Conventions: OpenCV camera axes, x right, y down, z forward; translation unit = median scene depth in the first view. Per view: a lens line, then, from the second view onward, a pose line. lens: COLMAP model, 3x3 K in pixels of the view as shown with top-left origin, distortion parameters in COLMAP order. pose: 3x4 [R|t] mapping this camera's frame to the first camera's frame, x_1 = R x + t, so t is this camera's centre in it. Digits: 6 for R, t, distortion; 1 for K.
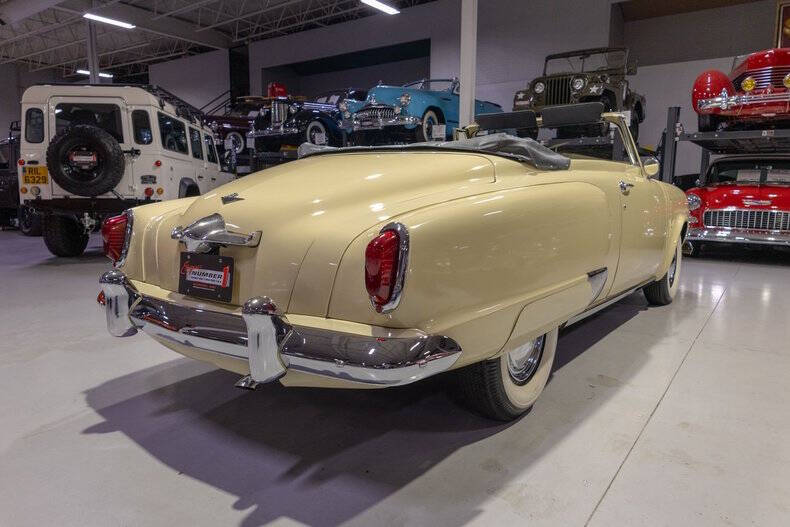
lens RADIAL K [[537.9, 0, 395.0], [0, 537.9, 263.5], [0, 0, 1]] dist [0.003107, -0.001205]
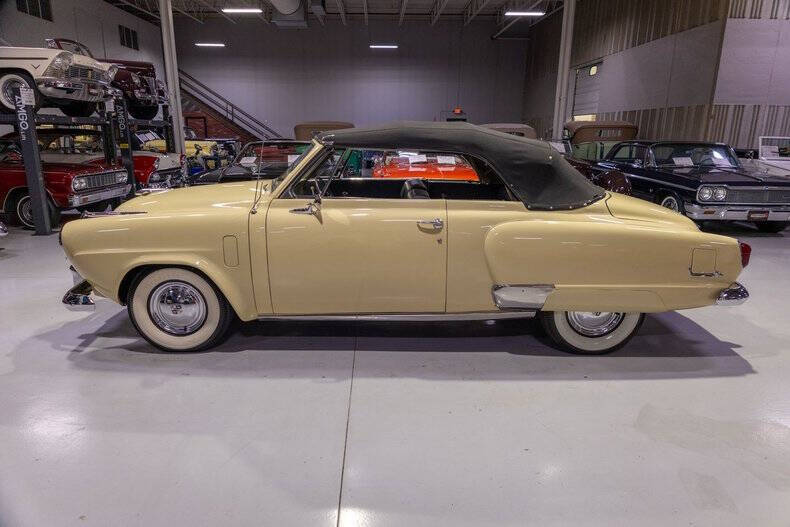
lens RADIAL K [[508.1, 0, 382.6], [0, 508.1, 261.9], [0, 0, 1]] dist [0.005053, -0.001980]
pose [[-0.575742, -0.208081, 0.790710, -1.071157], [0.110824, 0.938290, 0.327612, -0.611167], [-0.810086, 0.276250, -0.517153, 2.545057]]
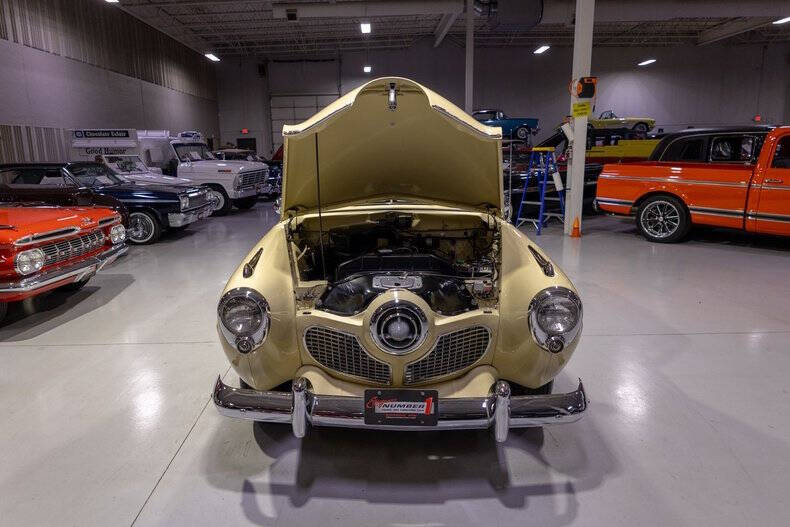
lens RADIAL K [[546.0, 0, 358.8], [0, 546.0, 265.5], [0, 0, 1]] dist [0.007760, 0.007046]
pose [[-0.839721, 0.138578, -0.525039, 1.388690], [-0.050764, 0.942621, 0.329983, -0.672184], [0.540641, 0.303746, -0.784504, 3.028977]]
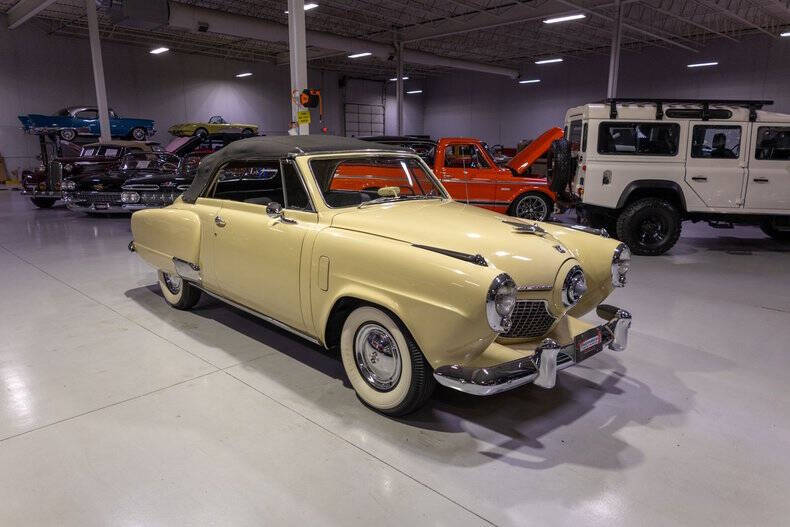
lens RADIAL K [[537.0, 0, 377.4], [0, 537.0, 279.4], [0, 0, 1]] dist [-0.006032, -0.002548]
pose [[-0.216321, 0.245598, -0.944927, 2.117911], [-0.136013, 0.950824, 0.278269, -0.559956], [0.966802, 0.188718, -0.172279, 2.116683]]
